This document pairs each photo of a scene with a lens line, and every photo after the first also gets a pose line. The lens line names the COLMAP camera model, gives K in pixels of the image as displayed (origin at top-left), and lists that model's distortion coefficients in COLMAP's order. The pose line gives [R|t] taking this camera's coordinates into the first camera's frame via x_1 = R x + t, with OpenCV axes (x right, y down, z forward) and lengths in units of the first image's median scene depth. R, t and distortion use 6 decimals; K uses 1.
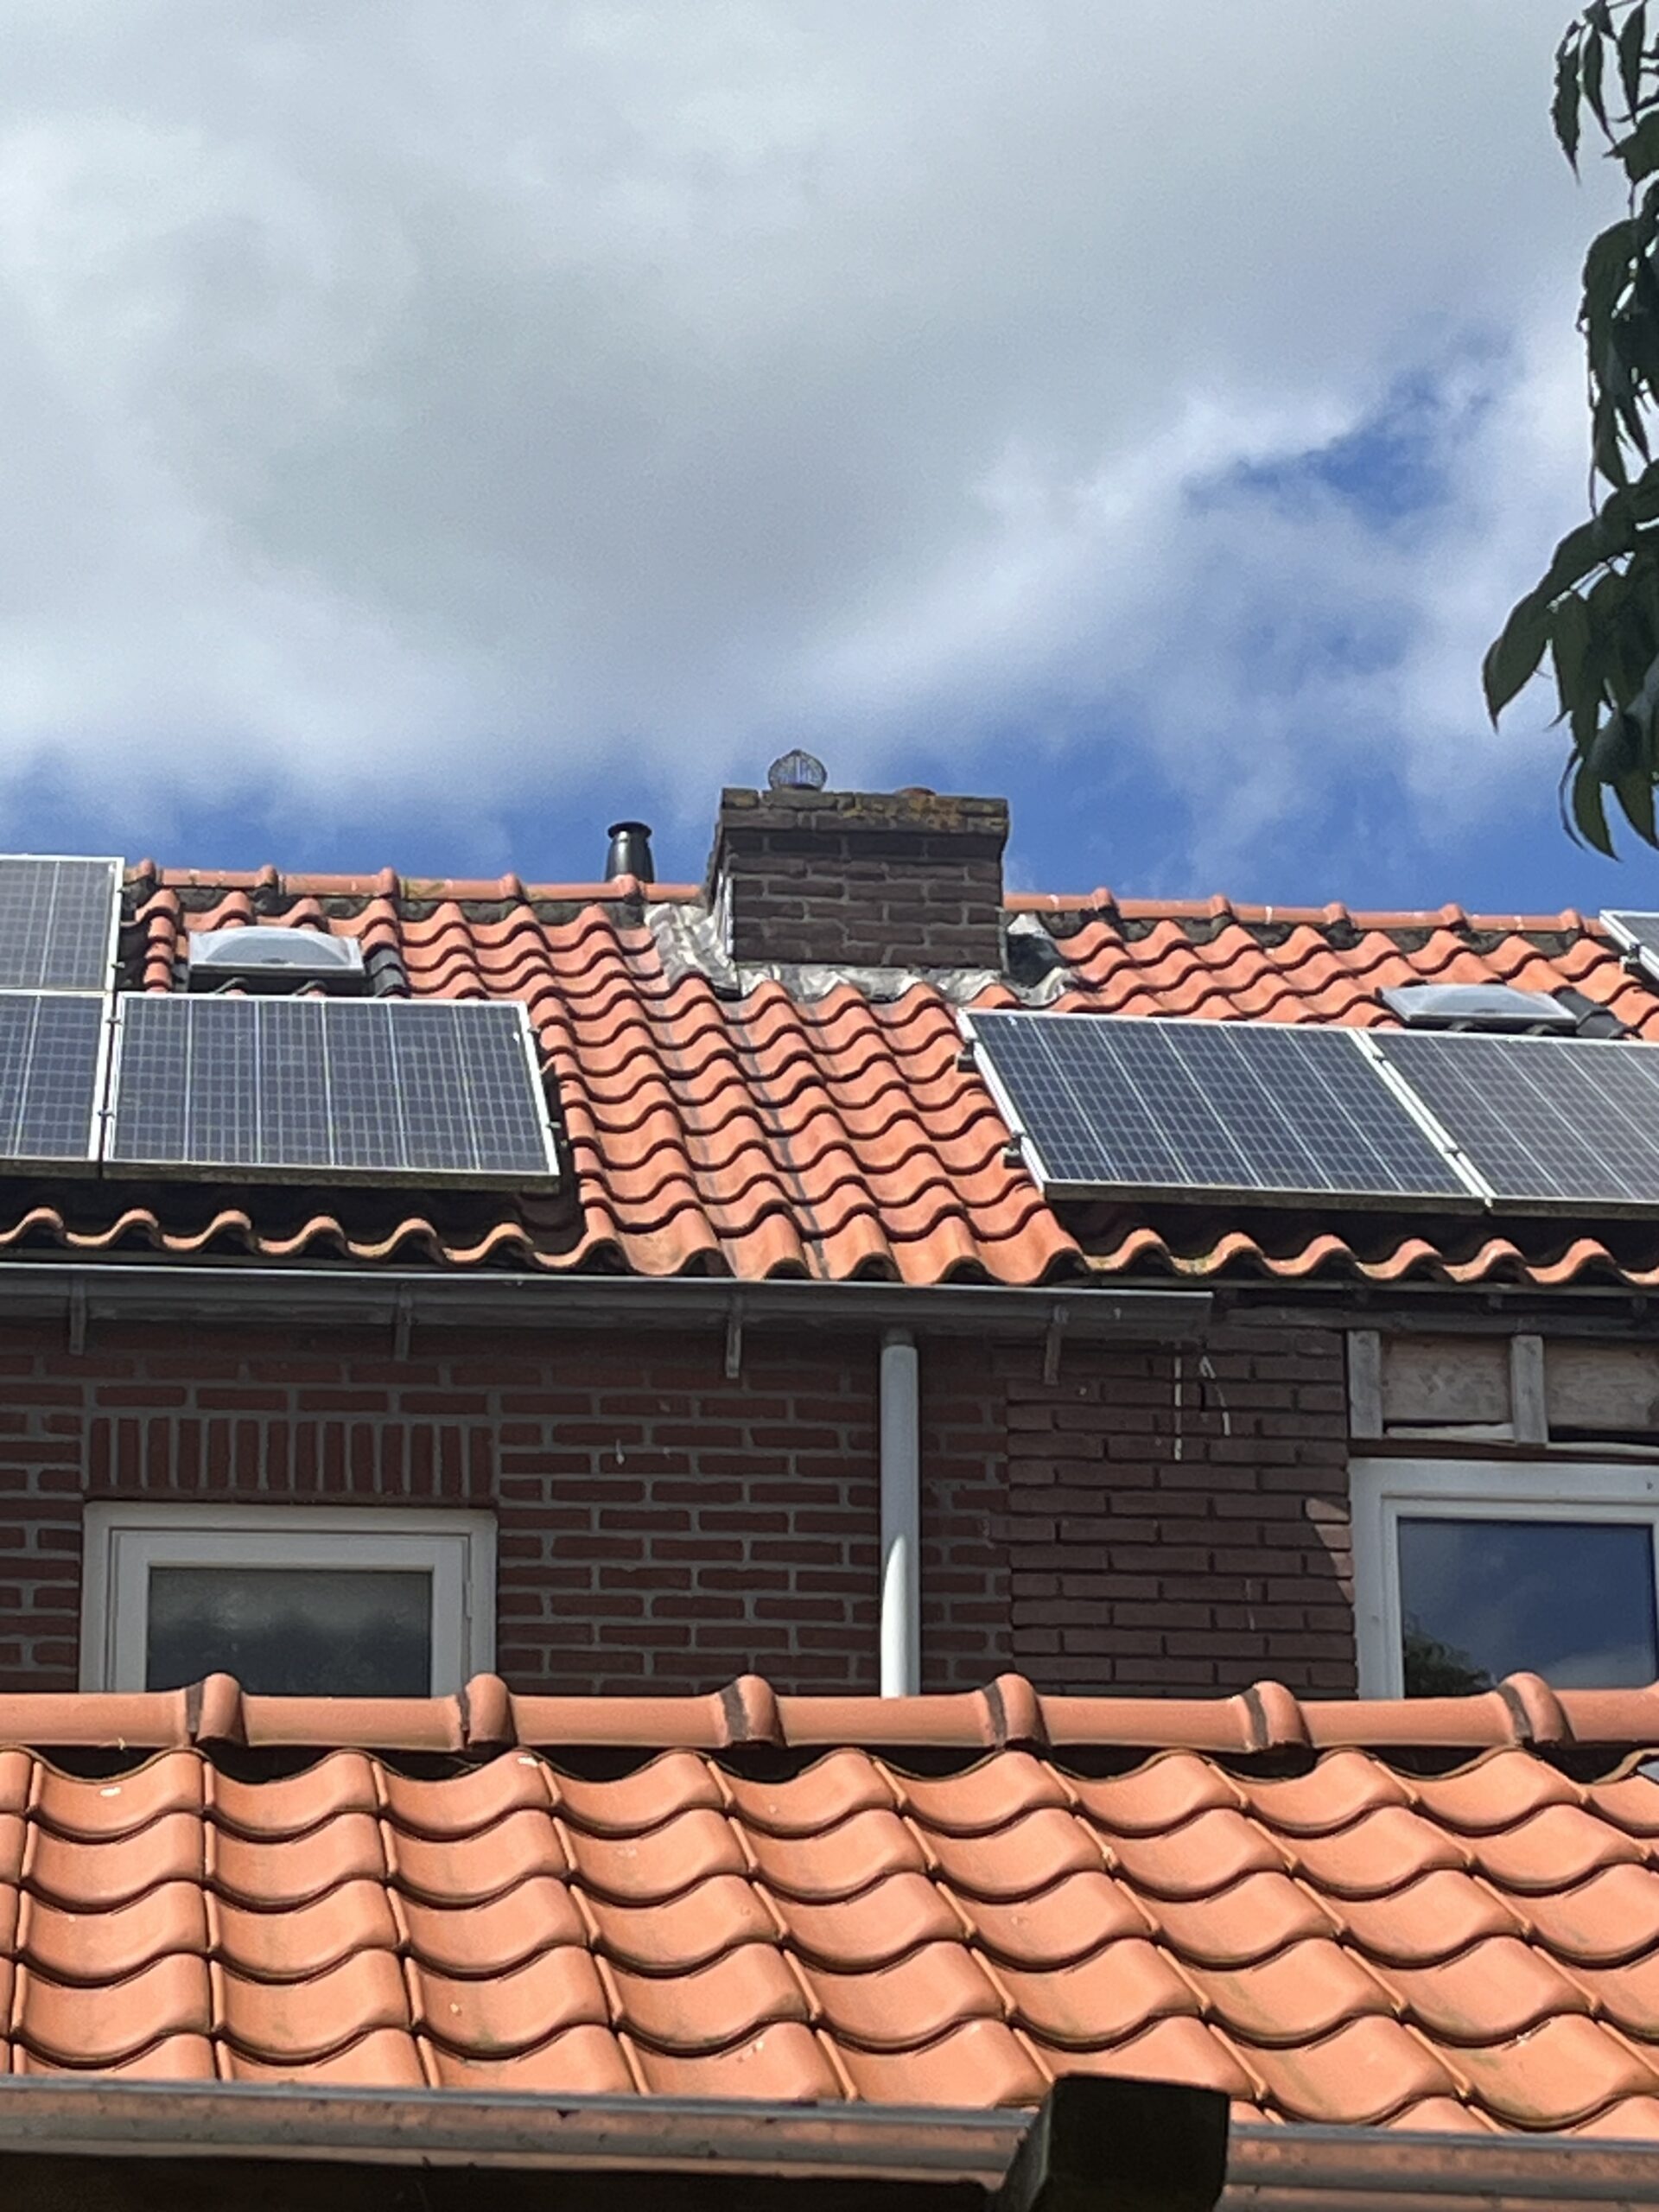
lens RADIAL K [[6468.1, 0, 828.8], [0, 6468.1, 1104.7], [0, 0, 1]] dist [0.042709, 0.000000]
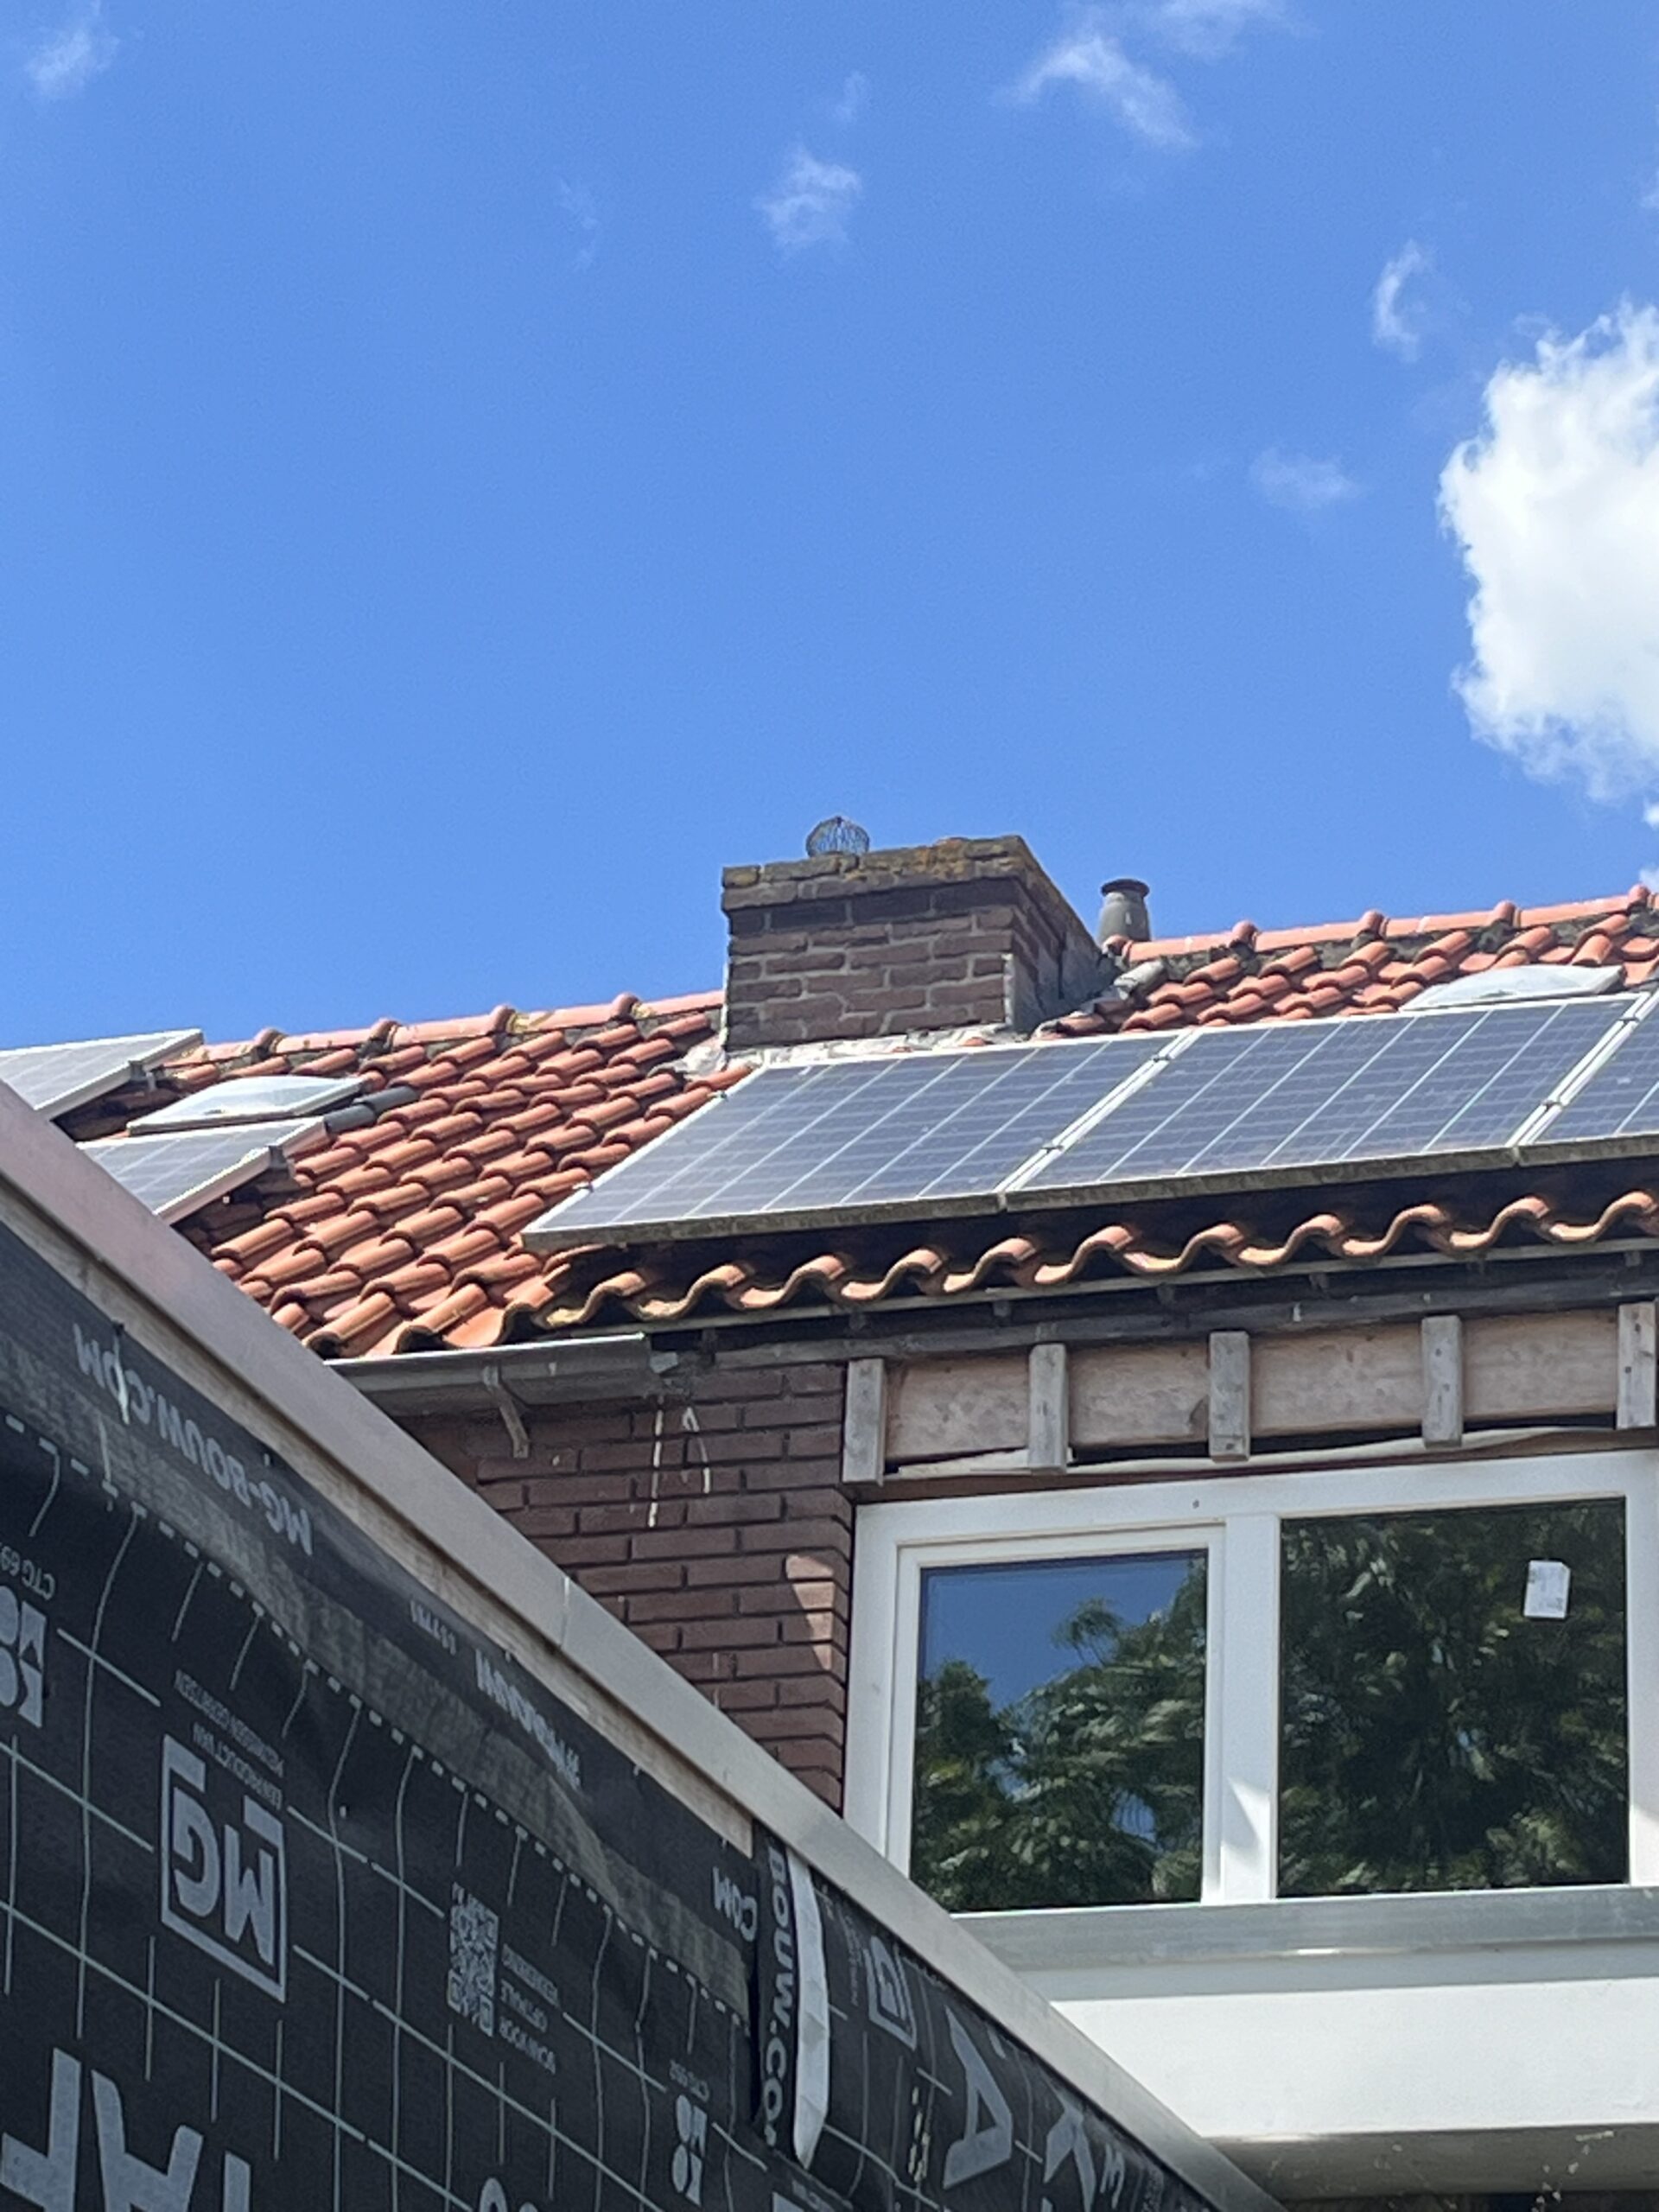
lens RADIAL K [[6468.1, 0, 829.2], [0, 6468.1, 1107.5], [0, 0, 1]] dist [0.042709, 0.000000]
pose [[0.889400, -0.126404, -0.439305, 0.464928], [0.101666, 0.991637, -0.079502, 0.069834], [0.445681, 0.026047, 0.894813, 0.213809]]
